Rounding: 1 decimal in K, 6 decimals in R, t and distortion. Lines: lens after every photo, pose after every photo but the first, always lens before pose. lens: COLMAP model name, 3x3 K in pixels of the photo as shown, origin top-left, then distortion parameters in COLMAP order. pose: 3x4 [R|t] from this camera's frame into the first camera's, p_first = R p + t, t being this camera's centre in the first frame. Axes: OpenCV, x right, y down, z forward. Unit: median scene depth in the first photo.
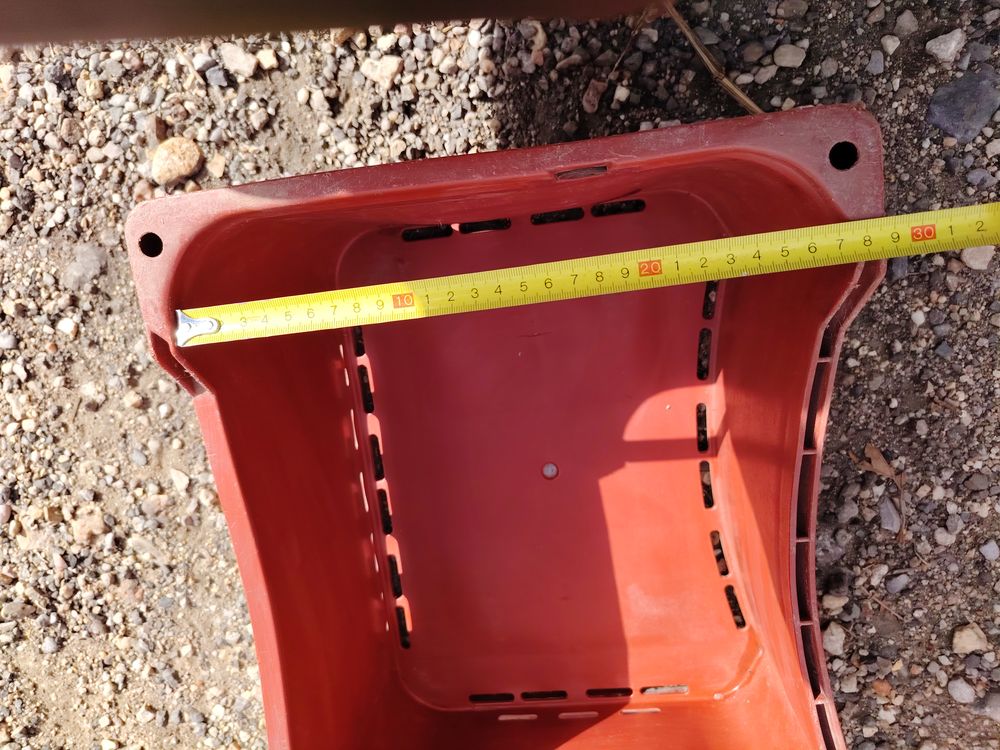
lens RADIAL K [[706.7, 0, 495.3], [0, 706.7, 366.4], [0, 0, 1]] dist [0.018951, -0.021949]
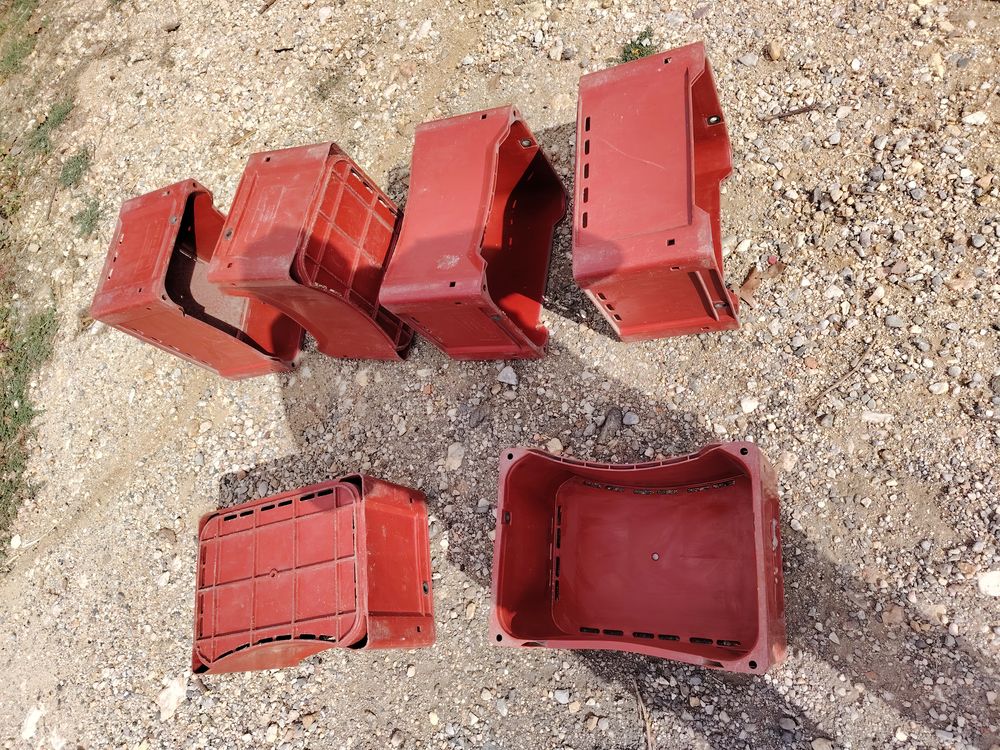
lens RADIAL K [[706.7, 0, 496.2], [0, 706.7, 374.2], [0, 0, 1]] dist [0.018951, -0.021949]
pose [[-0.845076, 0.055896, 0.531716, -0.726304], [0.029881, -0.988028, 0.151356, 0.544643], [0.533811, 0.143796, 0.833288, -1.194581]]
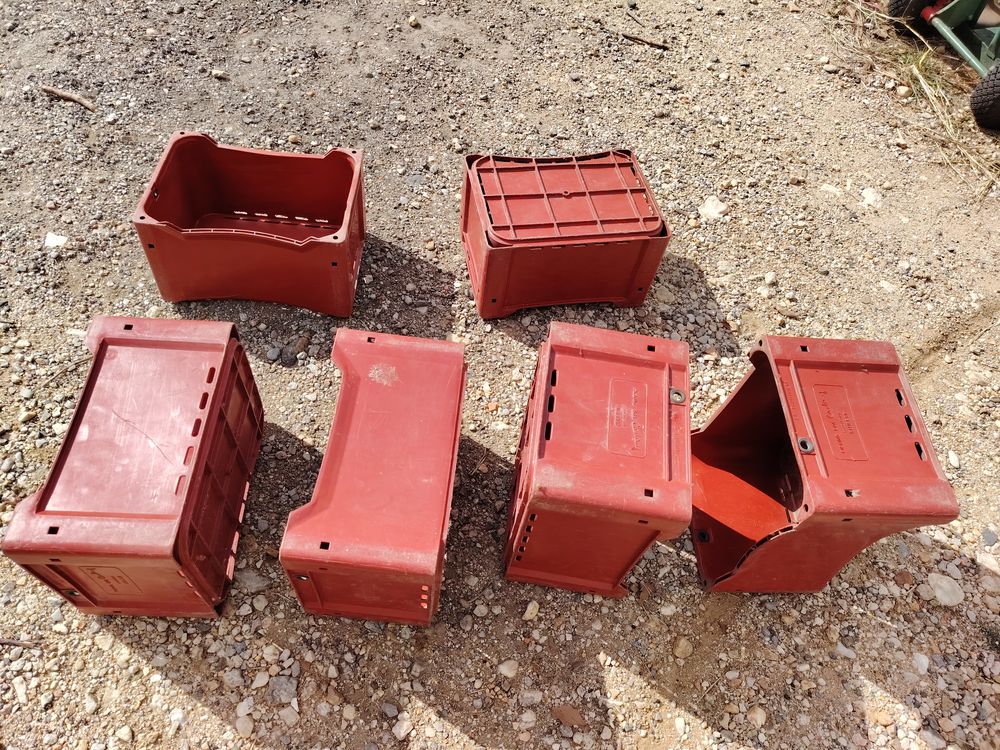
lens RADIAL K [[706.7, 0, 495.0], [0, 706.7, 380.2], [0, 0, 1]] dist [0.018951, -0.021949]
pose [[0.979682, 0.162110, 0.118083, 0.690112], [-0.030422, 0.702080, -0.711448, 2.730682], [-0.198236, 0.693400, 0.692747, -0.905667]]
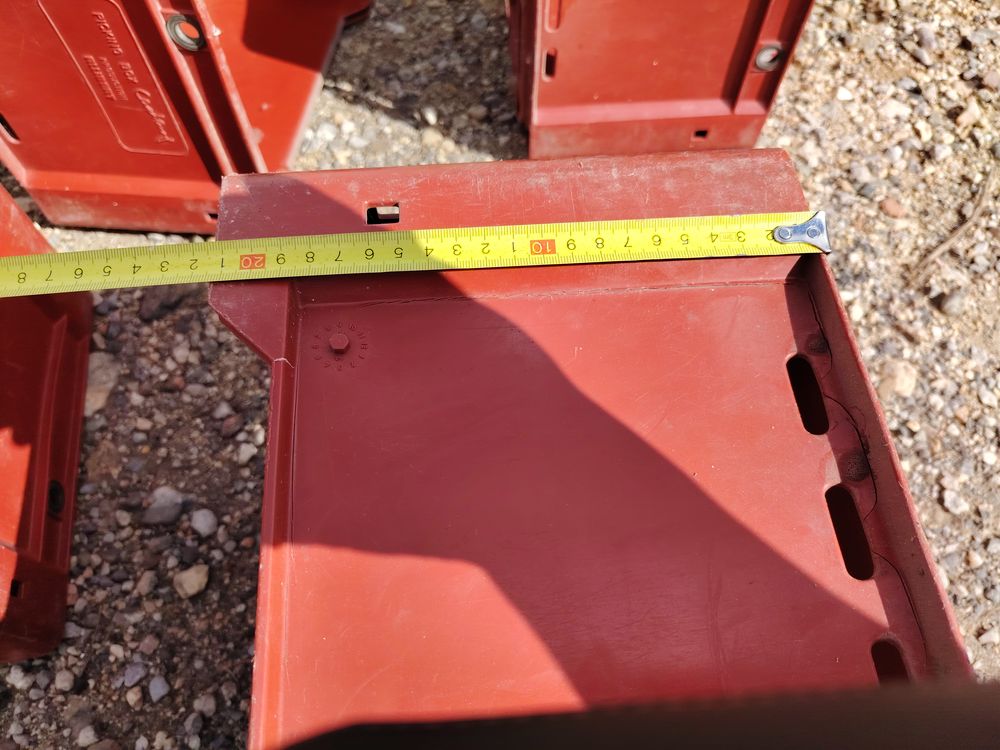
lens RADIAL K [[706.7, 0, 500.3], [0, 706.7, 385.7], [0, 0, 1]] dist [0.018951, -0.021949]
pose [[-0.996262, 0.034864, 0.079039, 0.165752], [-0.010049, -0.955505, 0.294805, 0.329702], [0.085800, 0.292908, 0.952283, 0.060213]]
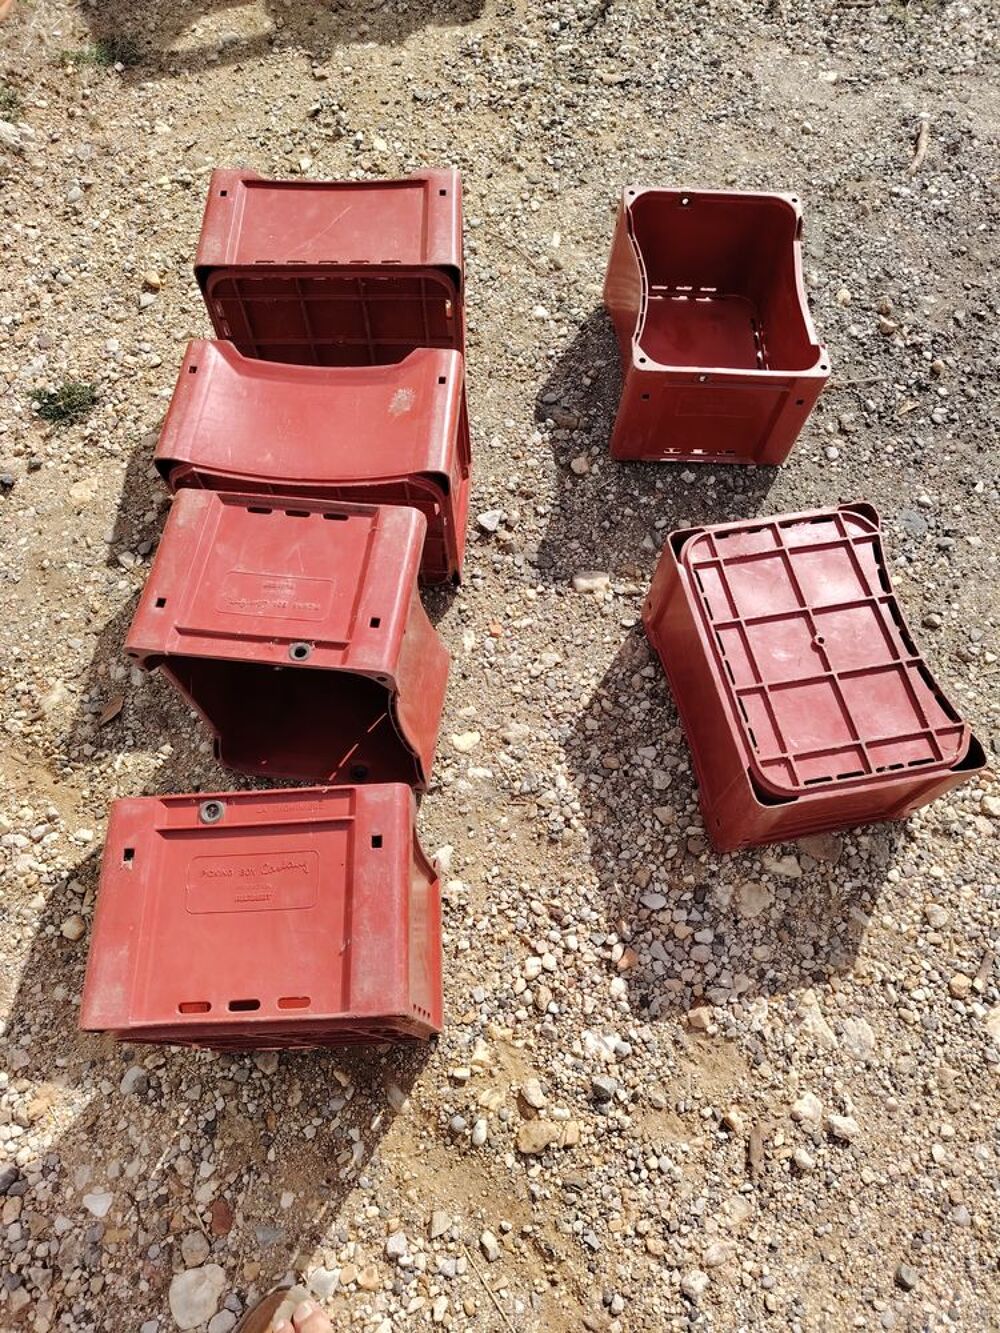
lens RADIAL K [[942.0, 0, 495.4], [0, 942.0, 655.4], [0, 0, 1]] dist [0.018951, -0.021949]
pose [[-0.062152, 0.929536, -0.363456, 2.054978], [-0.981992, -0.122046, -0.144208, 1.282094], [-0.178405, 0.347948, 0.920383, -1.423730]]
